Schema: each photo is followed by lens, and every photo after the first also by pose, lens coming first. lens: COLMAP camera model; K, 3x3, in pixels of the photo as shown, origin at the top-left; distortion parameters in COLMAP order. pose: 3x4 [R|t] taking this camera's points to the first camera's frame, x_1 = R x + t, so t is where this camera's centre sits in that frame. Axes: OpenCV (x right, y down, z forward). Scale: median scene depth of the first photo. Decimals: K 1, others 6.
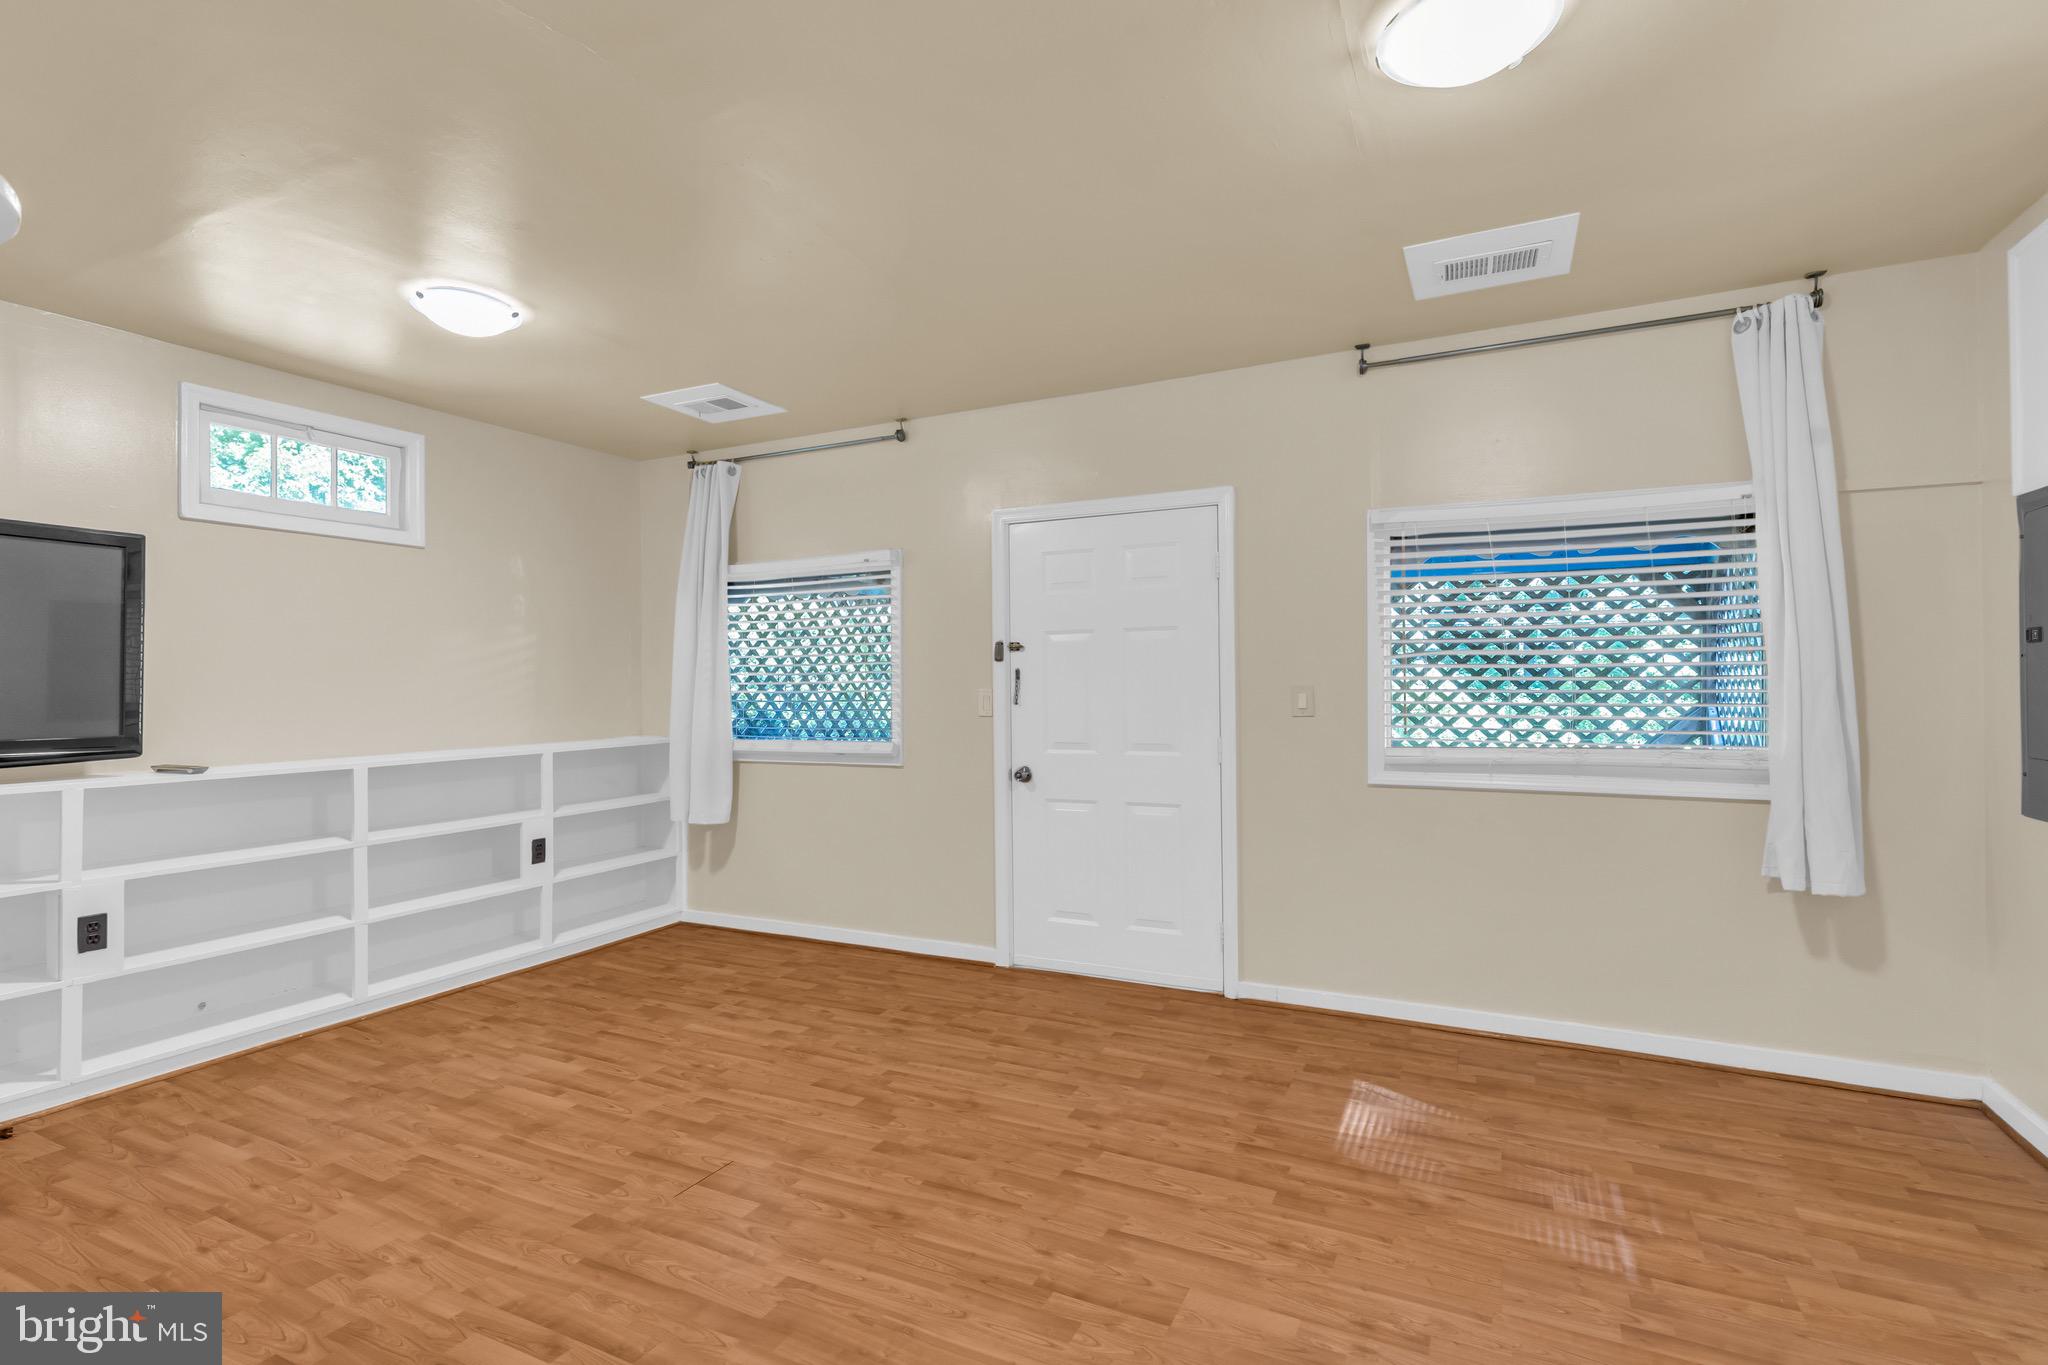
lens RADIAL K [[923.4, 0, 953.3], [0, 923.4, 680.3], [0, 0, 1]] dist [0.006546, -0.000230]
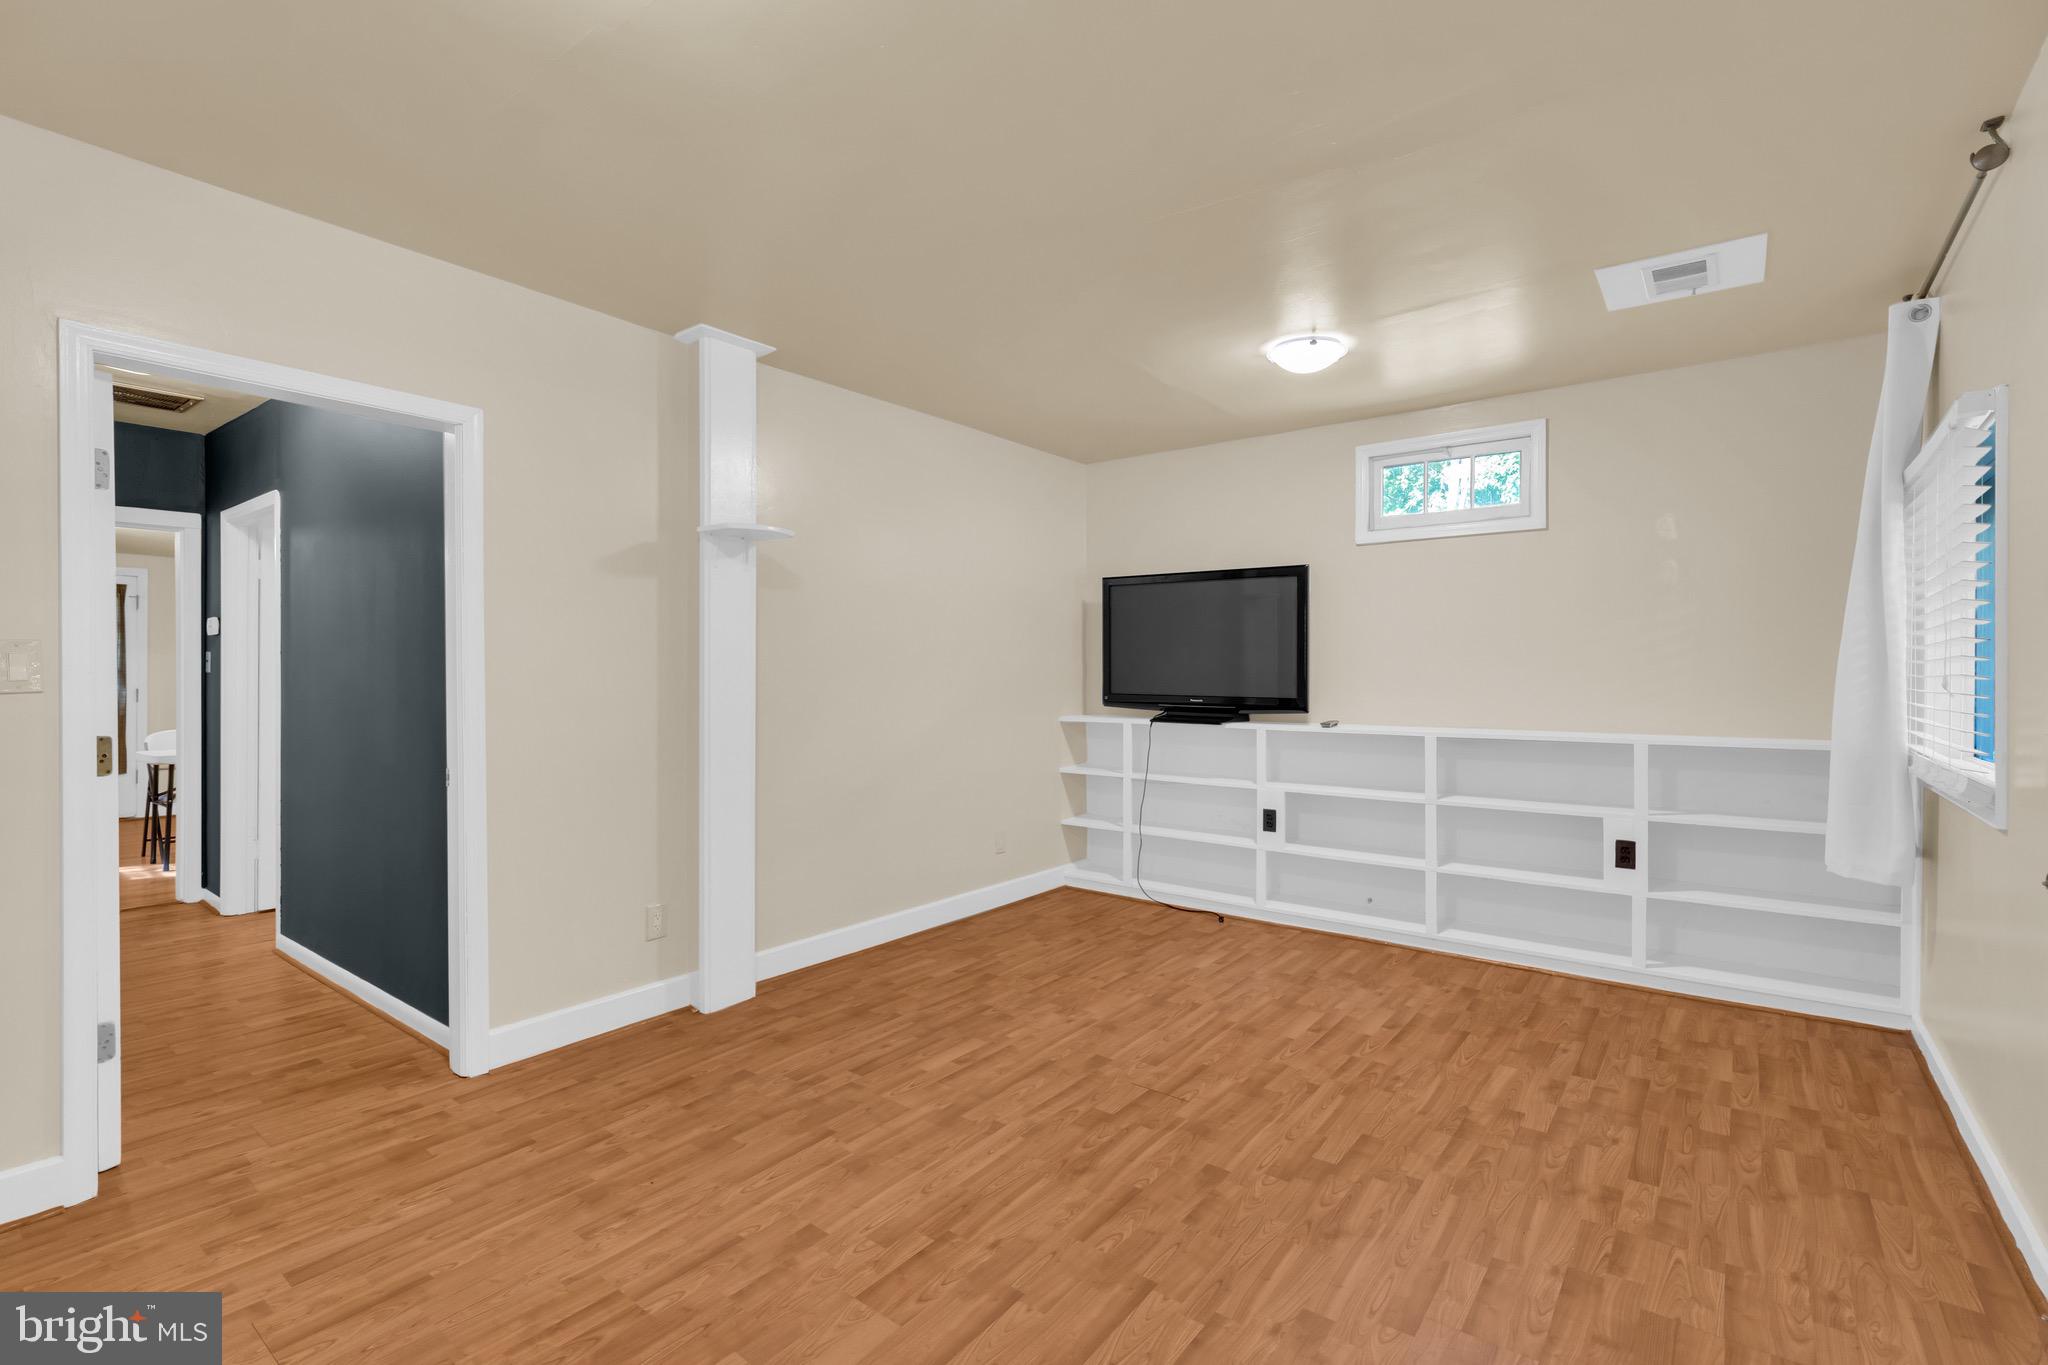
lens RADIAL K [[933.0, 0, 1009.0], [0, 933.0, 670.9], [0, 0, 1]] dist [0.001098, -0.000074]
pose [[-0.138303, 0.006165, -0.990371, 0.705554], [0.005887, 0.999968, 0.005402, 0.003688], [0.990372, -0.005083, -0.138335, 0.759995]]
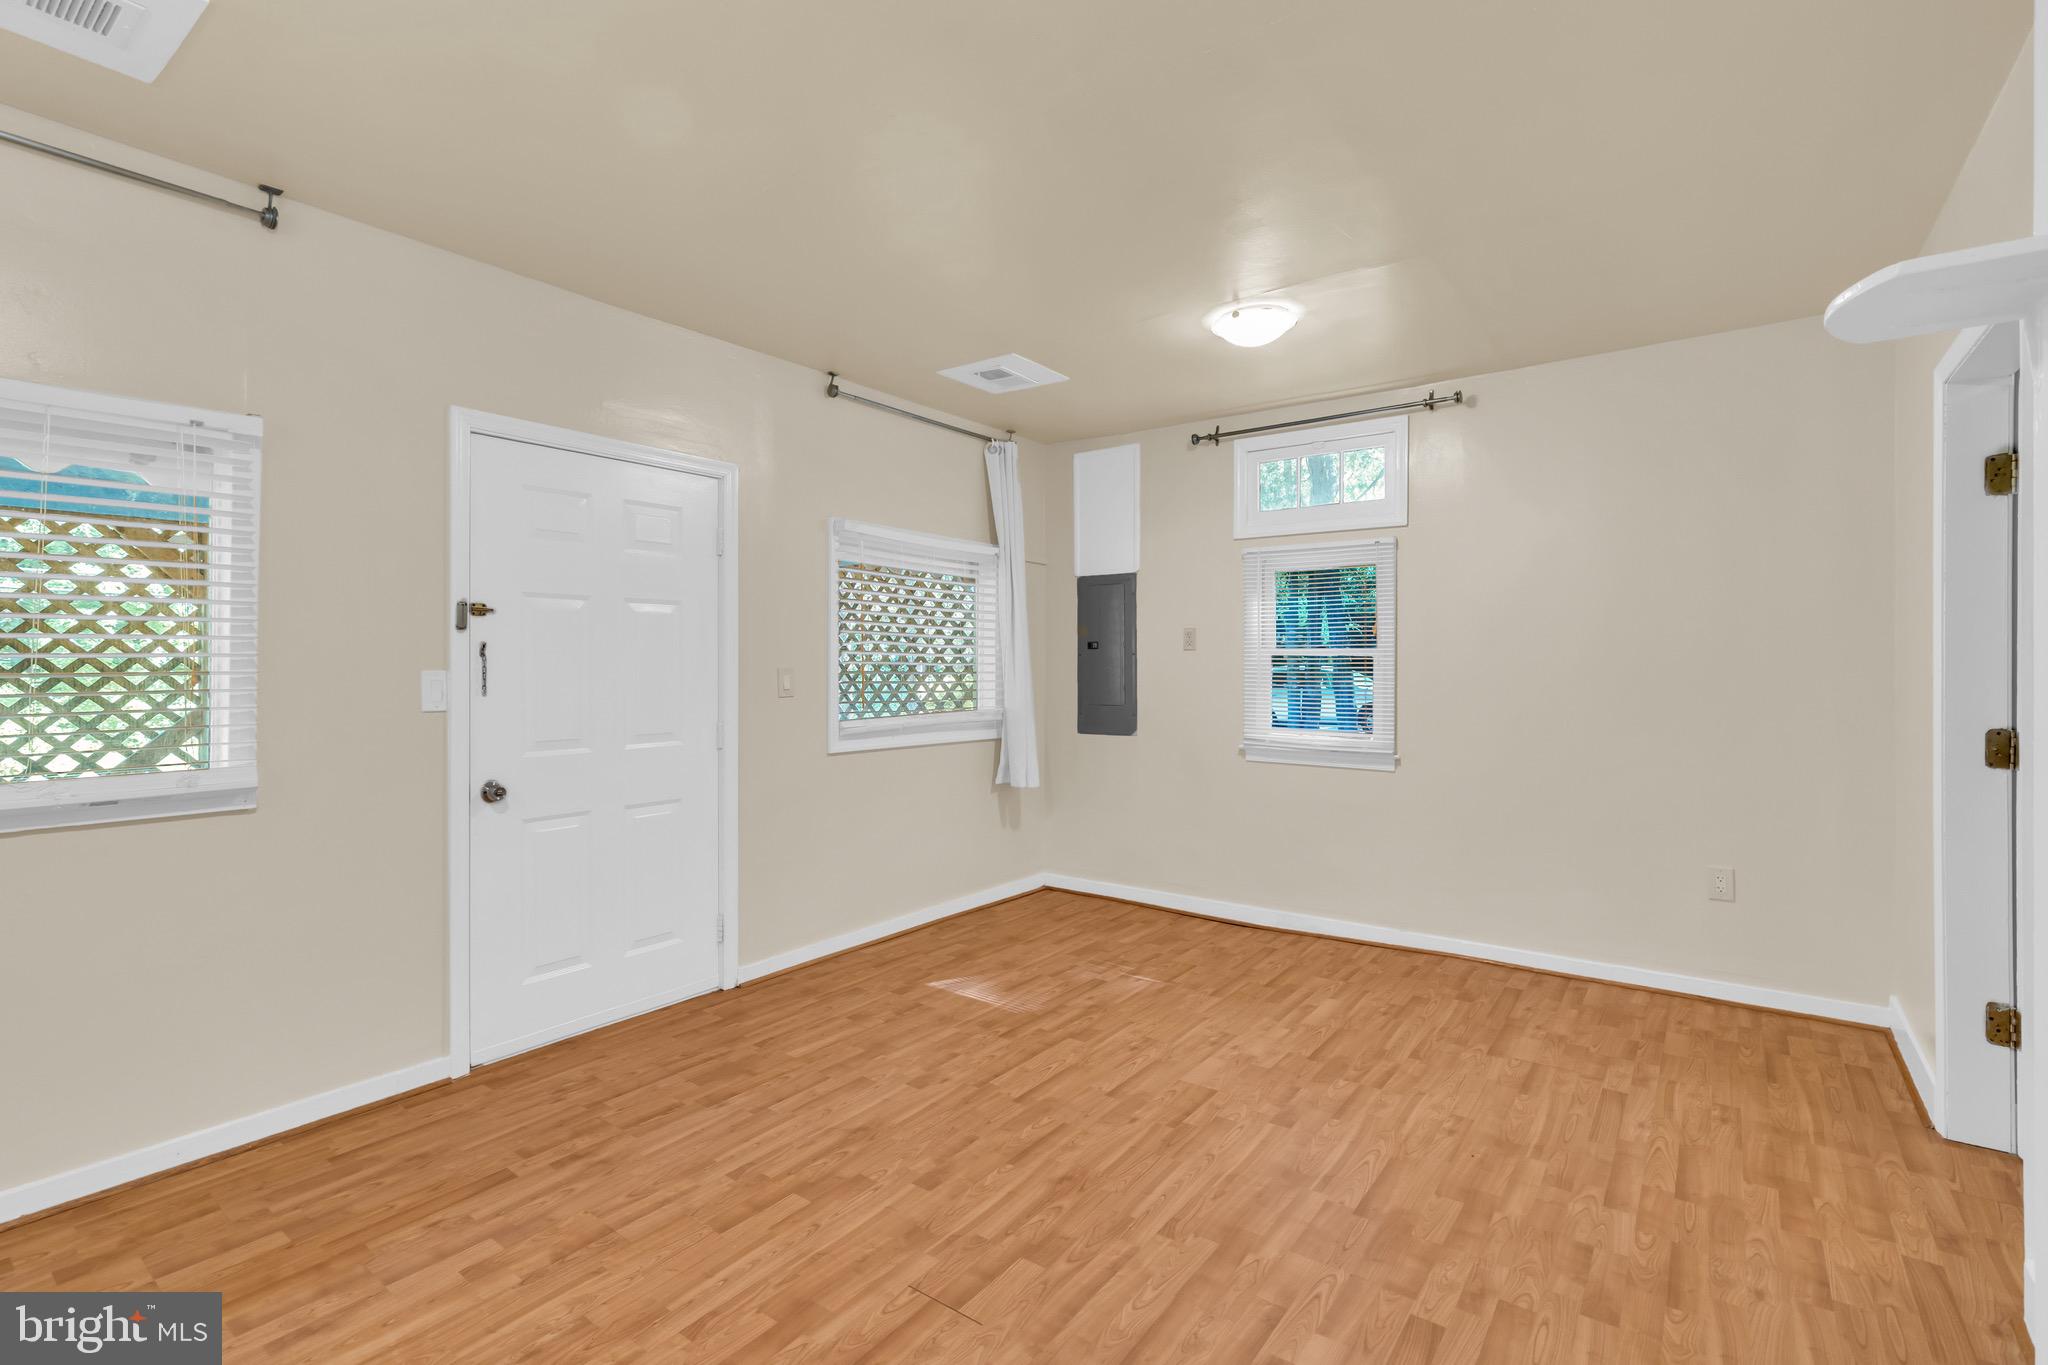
lens RADIAL K [[1057.0, 0, 1009.2], [0, 1057.0, 671.9], [0, 0, 1]] dist [0.004587, 0.000442]
pose [[0.122909, 0.004032, 0.992410, -0.879526], [-0.005880, 0.999977, -0.003334, 0.013764], [-0.992401, -0.005426, 0.122930, 0.654367]]
